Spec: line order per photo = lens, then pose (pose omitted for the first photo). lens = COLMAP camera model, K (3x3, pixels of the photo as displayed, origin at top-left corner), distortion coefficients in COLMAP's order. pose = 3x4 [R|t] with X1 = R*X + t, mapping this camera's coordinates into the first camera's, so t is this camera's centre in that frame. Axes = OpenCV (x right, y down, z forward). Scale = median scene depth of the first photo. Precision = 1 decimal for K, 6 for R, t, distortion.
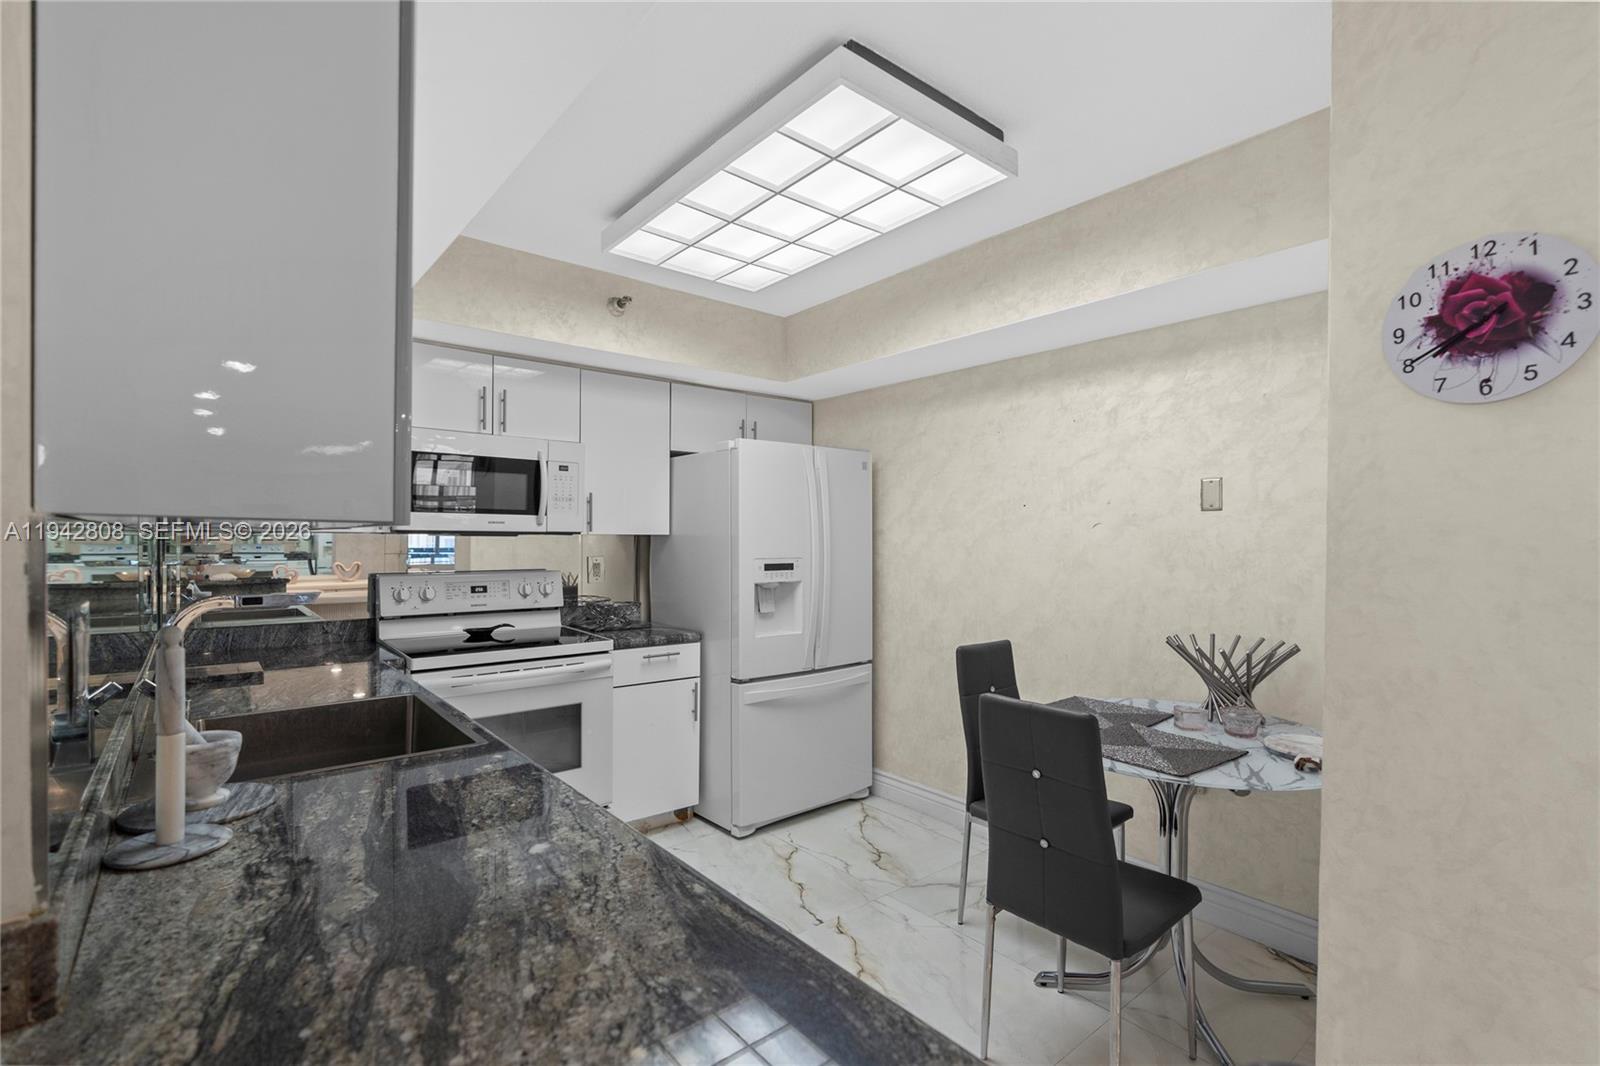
lens RADIAL K [[726.5, 0, 808.7], [0, 726.5, 544.2], [0, 0, 1]] dist [-0.001599, 0.000531]
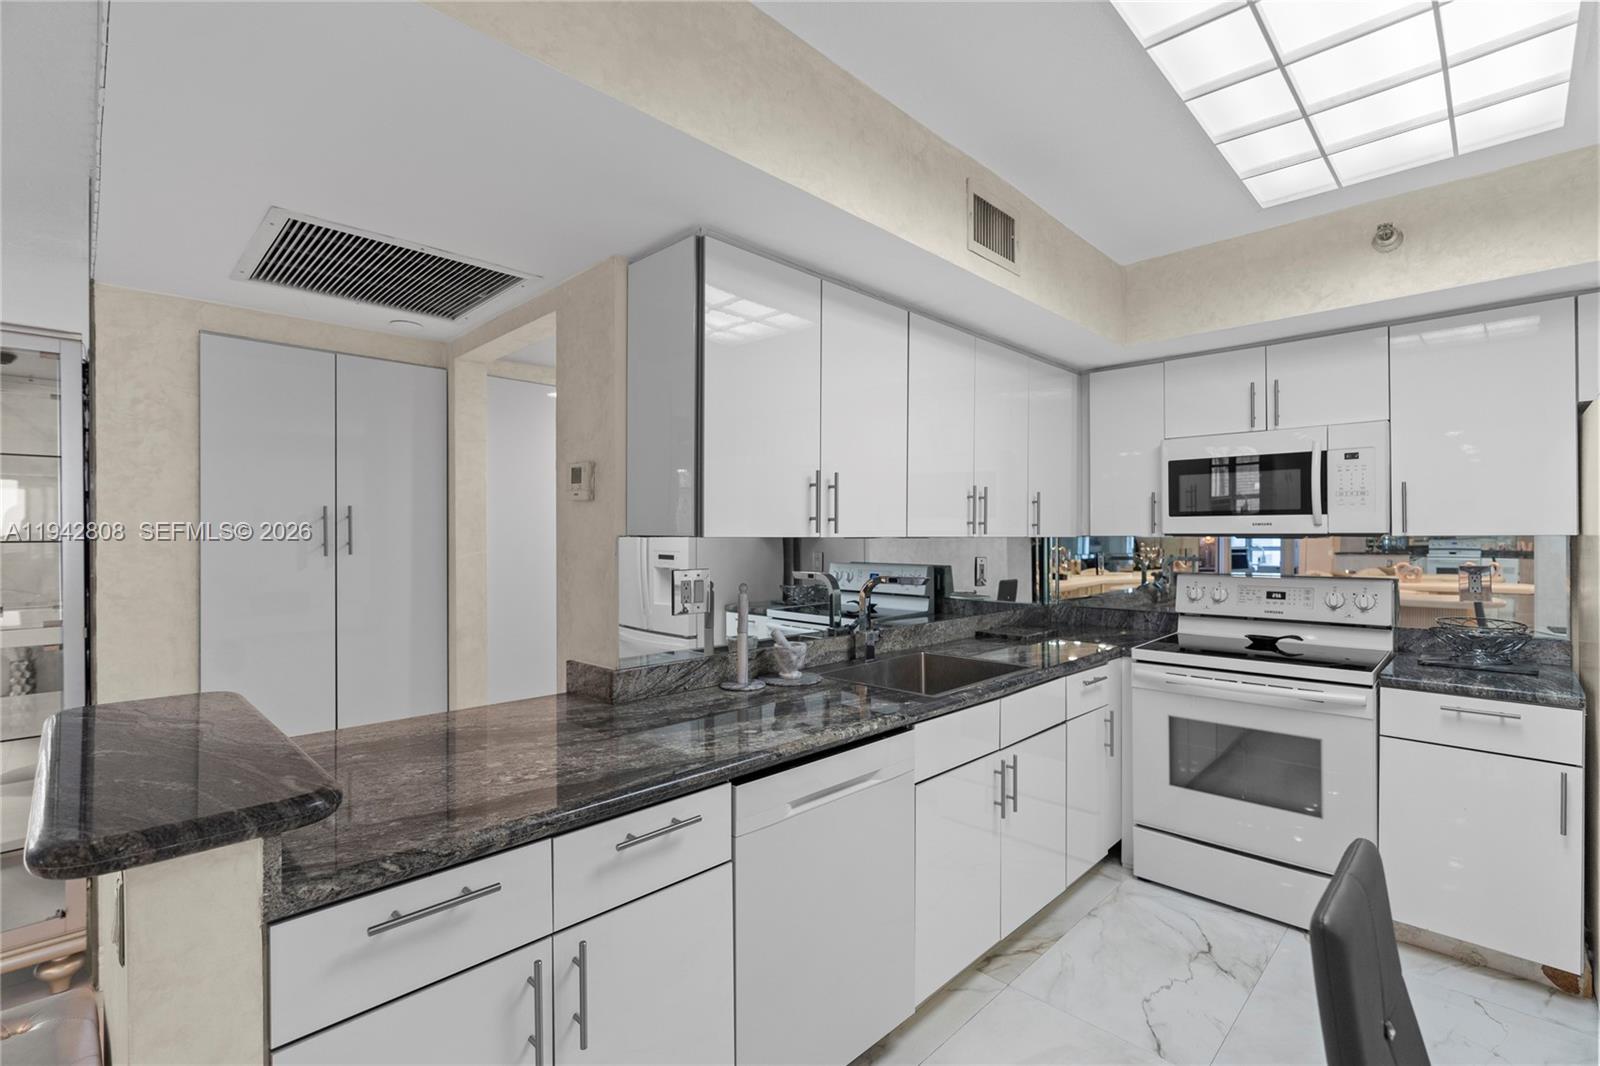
lens RADIAL K [[721.4, 0, 816.2], [0, 721.4, 532.5], [0, 0, 1]] dist [-0.001841, 0.000738]
pose [[0.113273, -0.010627, -0.993507, 0.406120], [-0.007110, 0.999909, -0.011507, -0.004226], [0.993538, 0.008368, 0.113187, 0.305386]]
